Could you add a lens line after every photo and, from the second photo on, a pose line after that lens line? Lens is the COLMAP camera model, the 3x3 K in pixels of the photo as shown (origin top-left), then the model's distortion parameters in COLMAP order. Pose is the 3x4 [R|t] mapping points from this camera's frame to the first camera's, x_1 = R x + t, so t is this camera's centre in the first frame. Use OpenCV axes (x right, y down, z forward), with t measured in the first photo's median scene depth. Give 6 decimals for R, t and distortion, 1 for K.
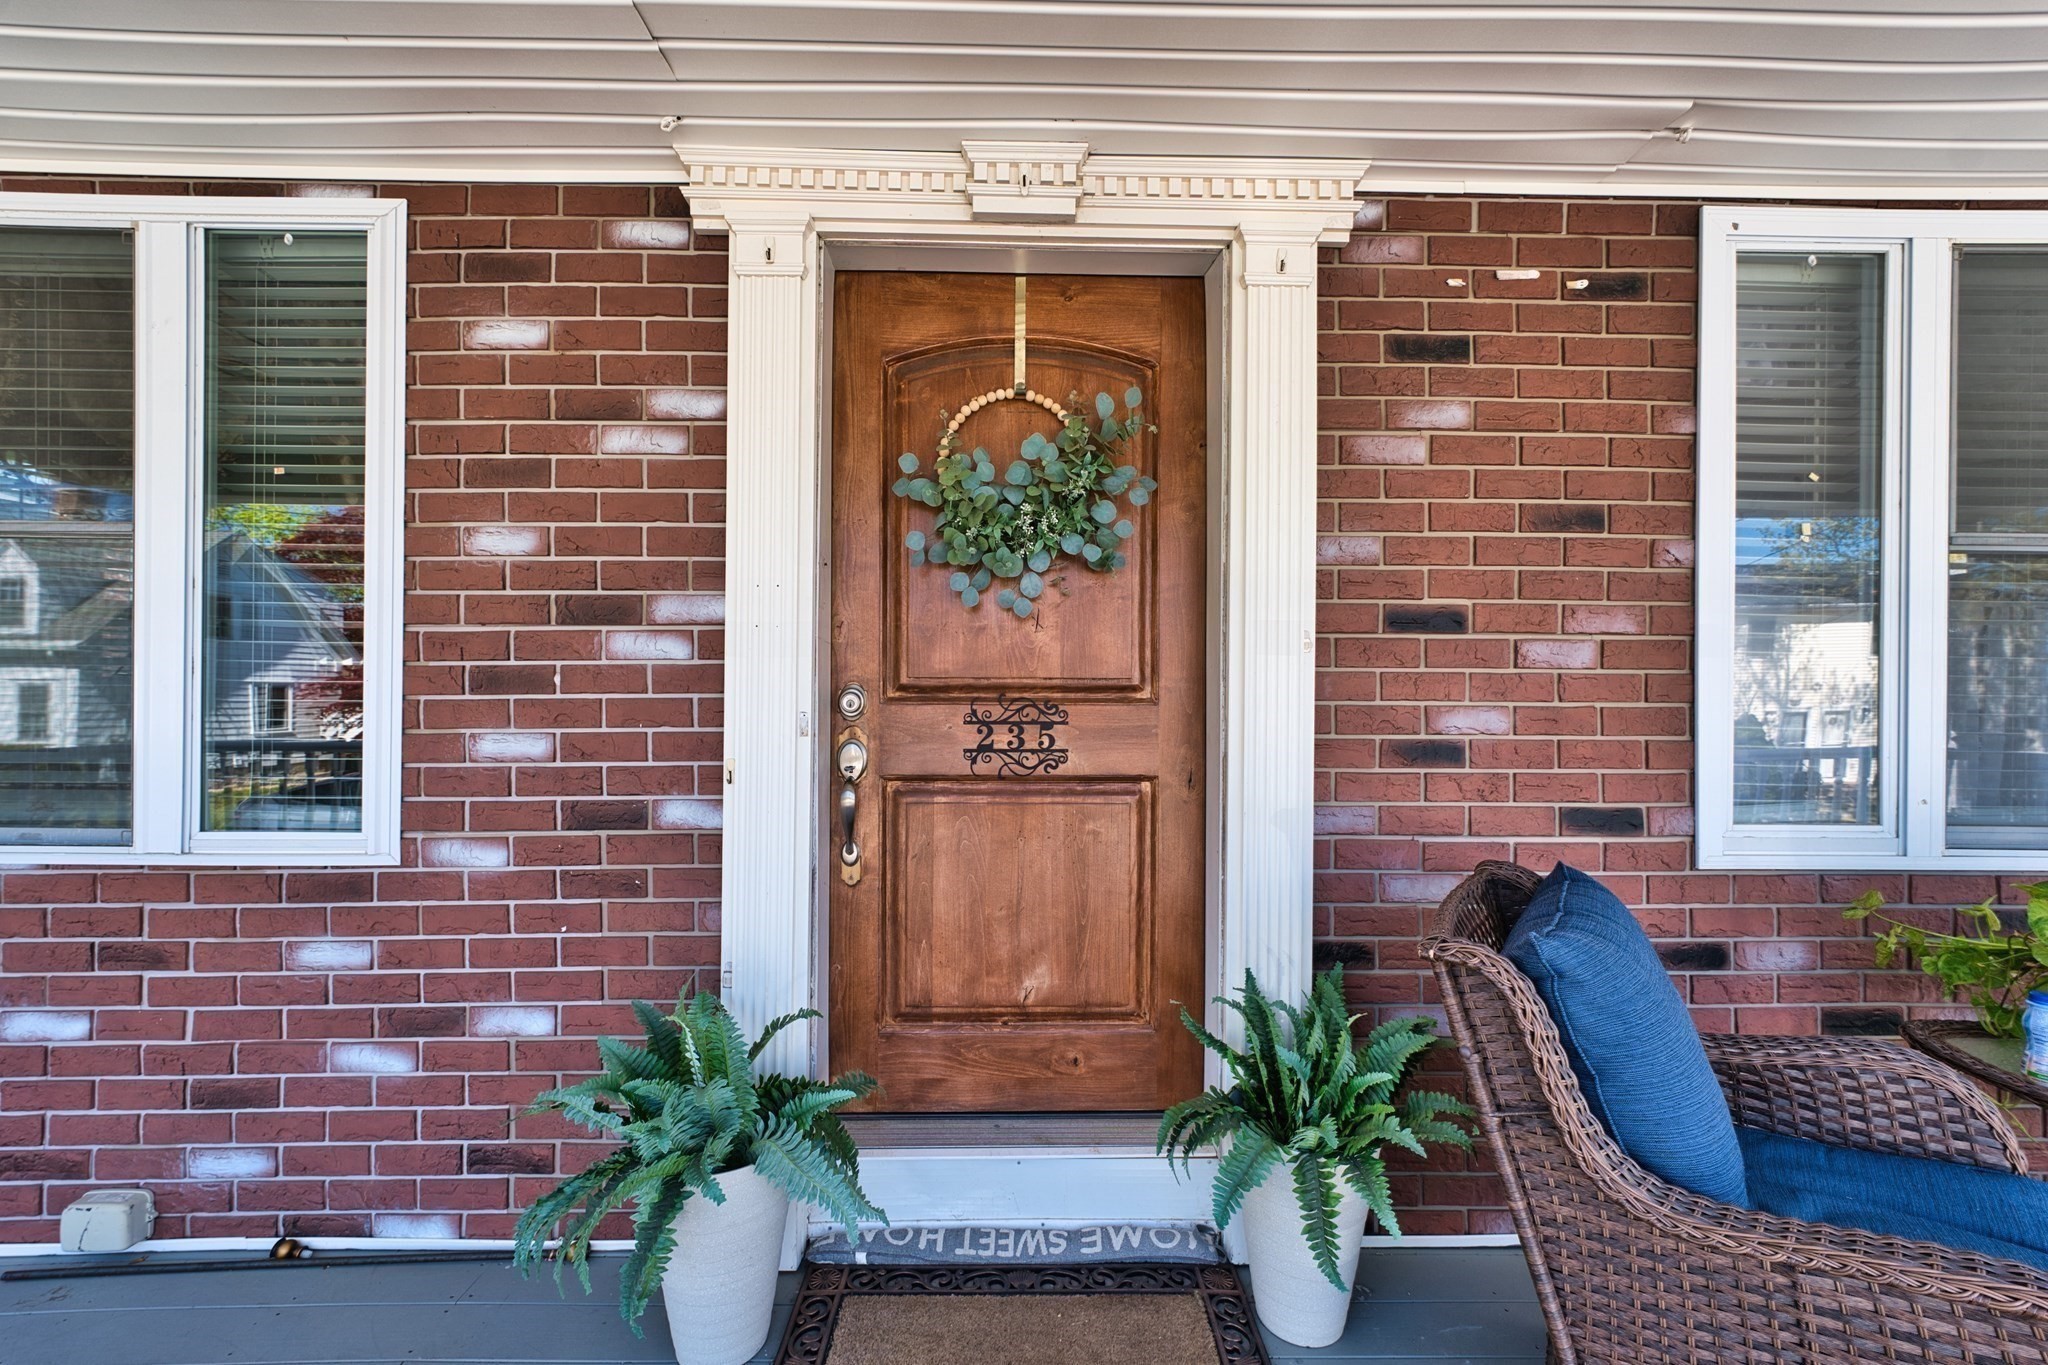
lens RADIAL K [[835.1, 0, 1022.4], [0, 835.1, 682.6], [0, 0, 1]] dist [0.000031, 0.000071]
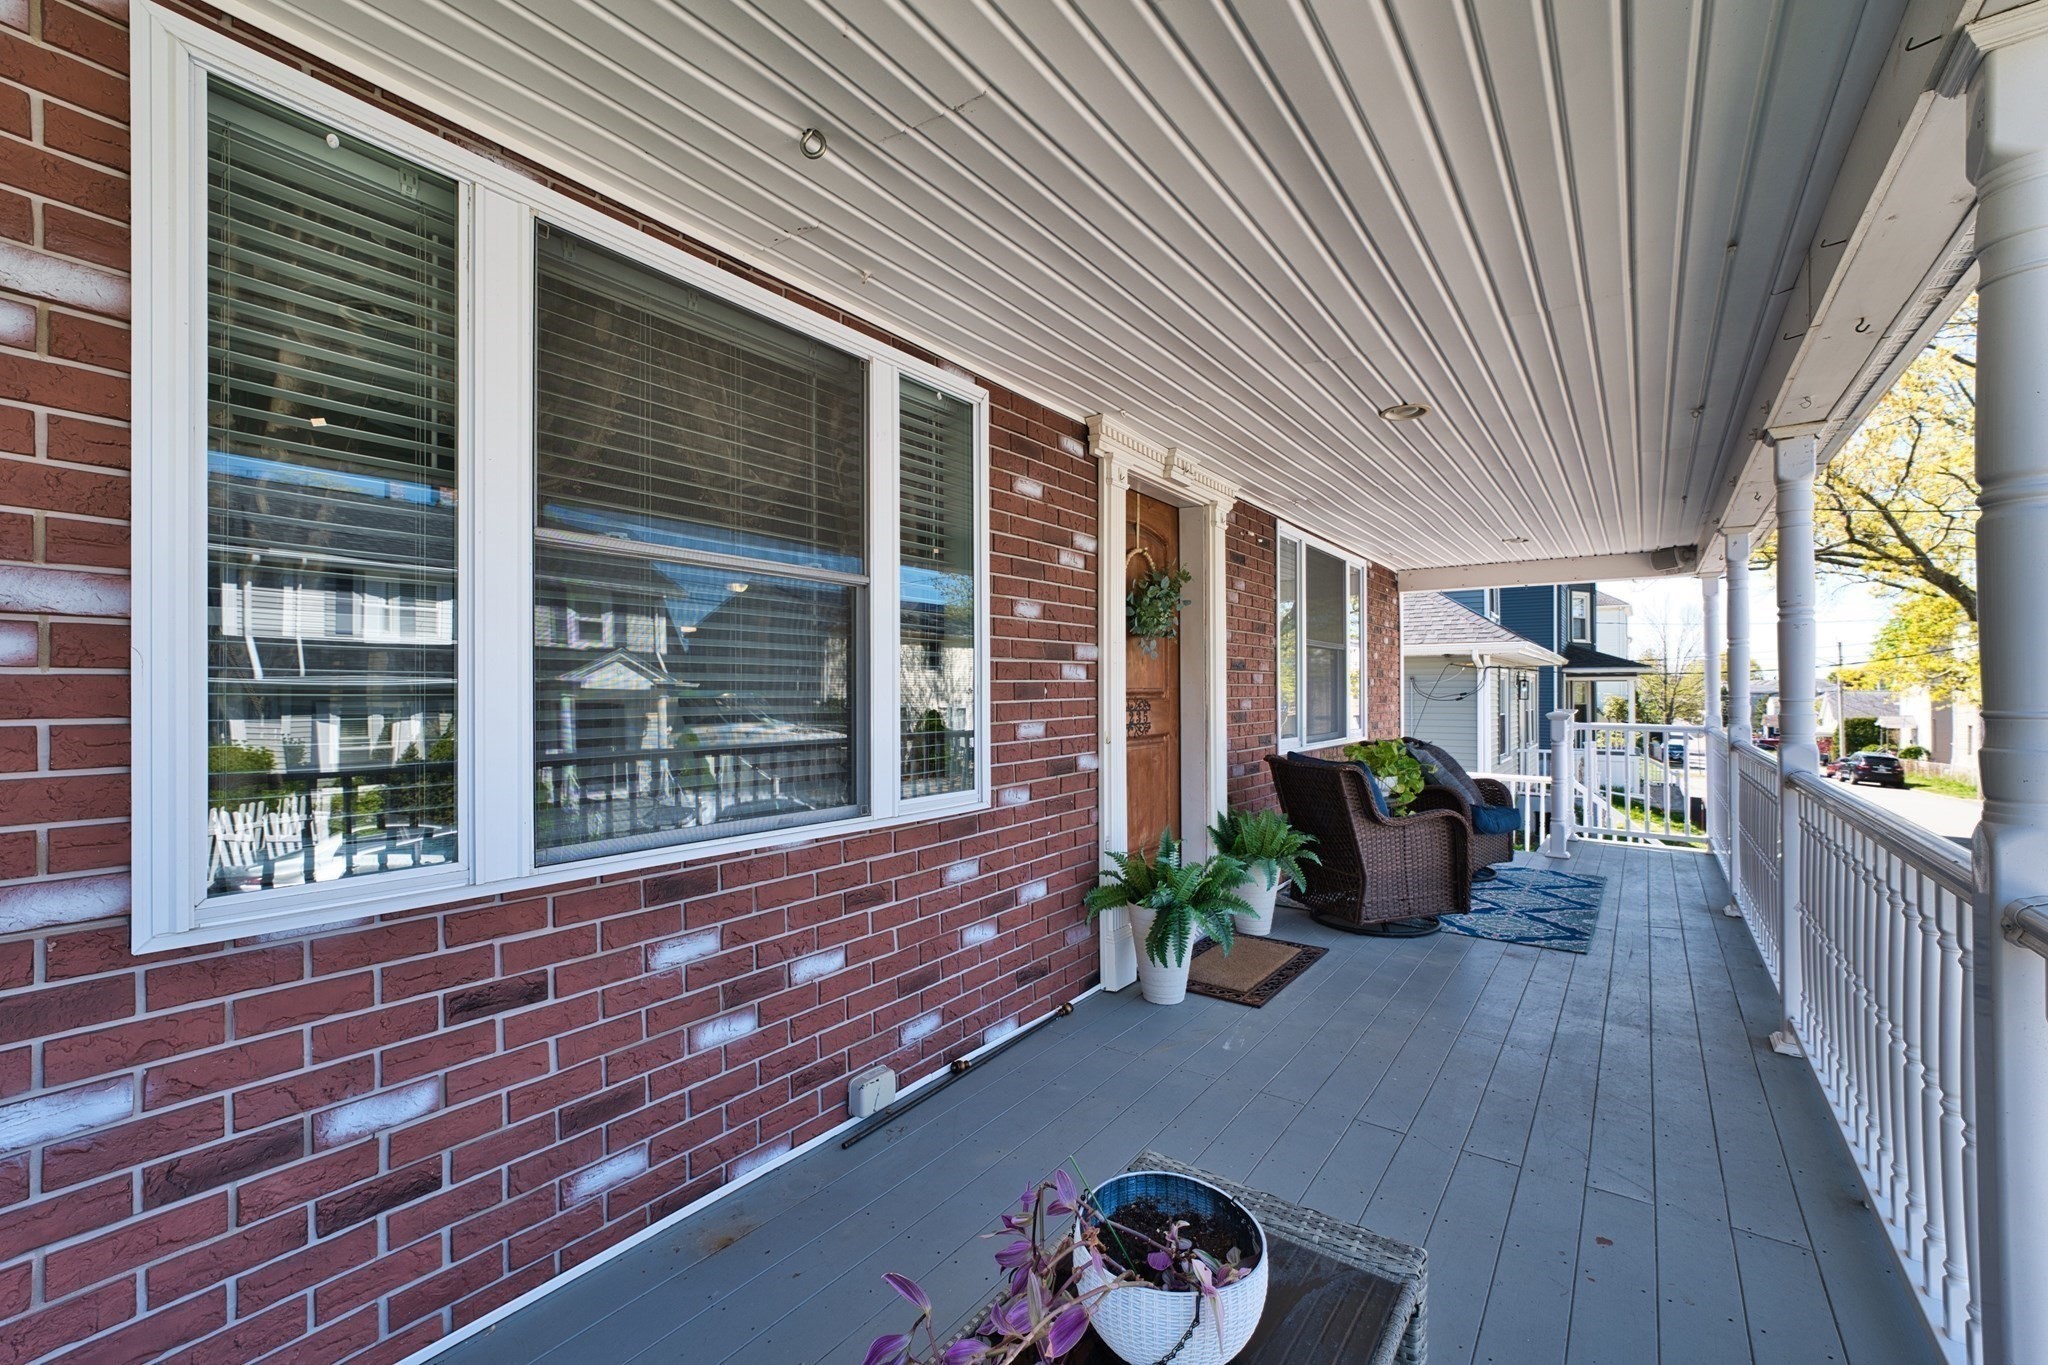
lens RADIAL K [[835.1, 0, 1044.7], [0, 835.1, 683.8], [0, 0, 1]] dist [0.000031, 0.000071]
pose [[0.593669, 0.000062, 0.804709, -1.965629], [0.004590, 0.999983, -0.003463, -0.012144], [-0.804696, 0.005750, 0.593659, -0.032821]]
